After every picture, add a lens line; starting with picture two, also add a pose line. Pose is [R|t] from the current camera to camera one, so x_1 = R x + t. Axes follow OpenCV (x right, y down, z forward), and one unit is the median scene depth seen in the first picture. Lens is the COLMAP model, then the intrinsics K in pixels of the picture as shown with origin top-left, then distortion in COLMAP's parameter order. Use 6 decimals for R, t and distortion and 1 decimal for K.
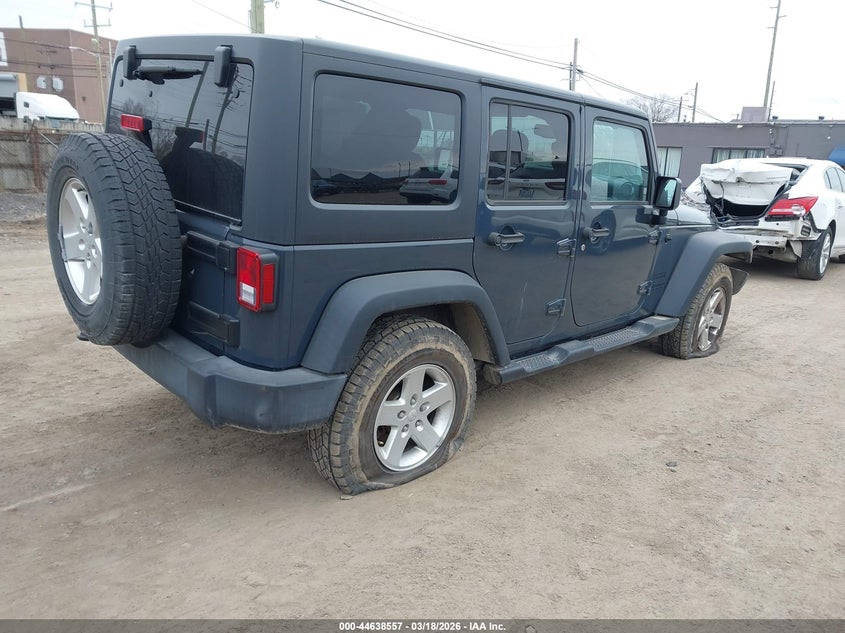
lens RADIAL K [[669.1, 0, 432.0], [0, 669.1, 315.2], [0, 0, 1]] dist [0.043131, -0.000658]
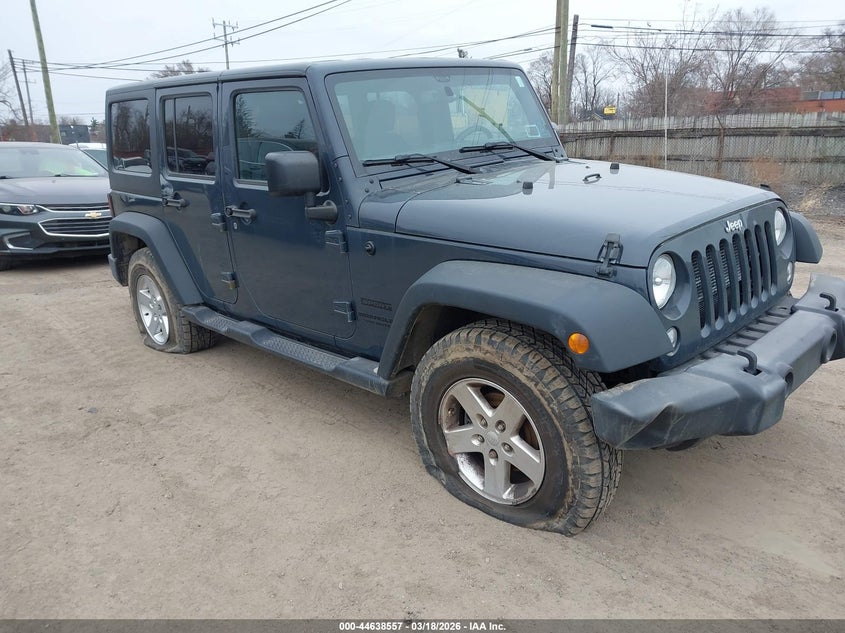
lens RADIAL K [[669.1, 0, 432.0], [0, 669.1, 315.2], [0, 0, 1]] dist [0.043131, -0.000658]
pose [[-0.034502, 0.177775, -0.983466, 1.262816], [-0.230003, 0.956225, 0.180920, -0.227767], [0.972578, 0.232443, 0.007897, 1.356504]]
